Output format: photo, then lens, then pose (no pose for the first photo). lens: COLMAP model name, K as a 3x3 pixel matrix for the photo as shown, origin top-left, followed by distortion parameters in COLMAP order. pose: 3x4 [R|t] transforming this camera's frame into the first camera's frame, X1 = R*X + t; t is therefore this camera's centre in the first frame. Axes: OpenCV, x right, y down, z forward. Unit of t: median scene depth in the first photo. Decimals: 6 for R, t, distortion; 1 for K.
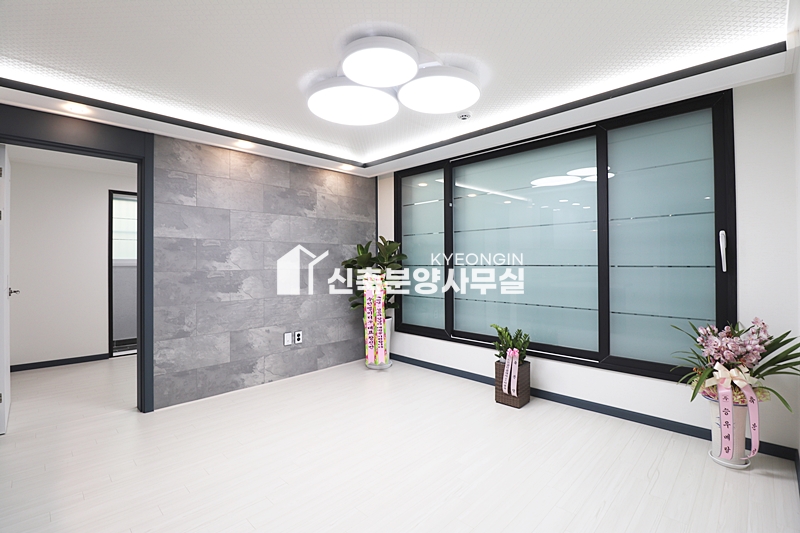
lens RADIAL K [[369.1, 0, 394.3], [0, 369.1, 266.6], [0, 0, 1]] dist [-0.002065, -0.009921]
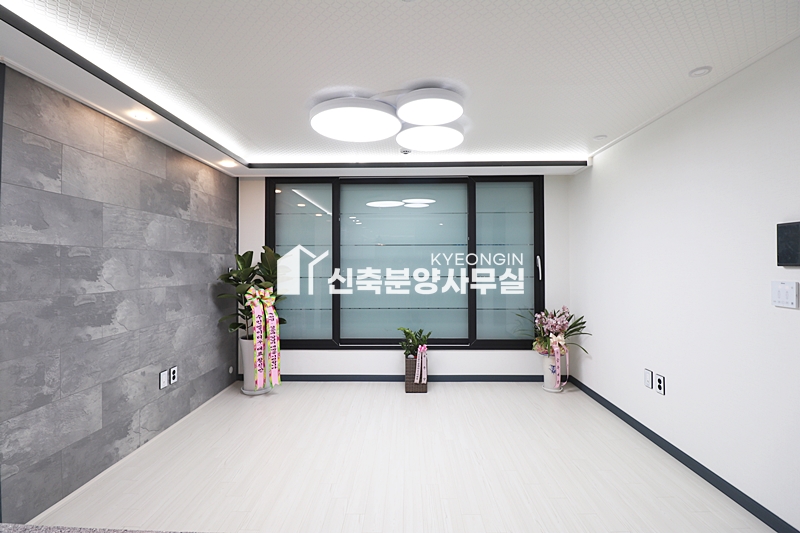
lens RADIAL K [[369.1, 0, 407.5], [0, 369.1, 267.8], [0, 0, 1]] dist [-0.002065, -0.009921]
pose [[0.723106, -0.002641, 0.690732, -0.502575], [0.008149, 0.999956, -0.004708, -0.027090], [-0.690689, 0.009033, 0.723095, 0.126783]]
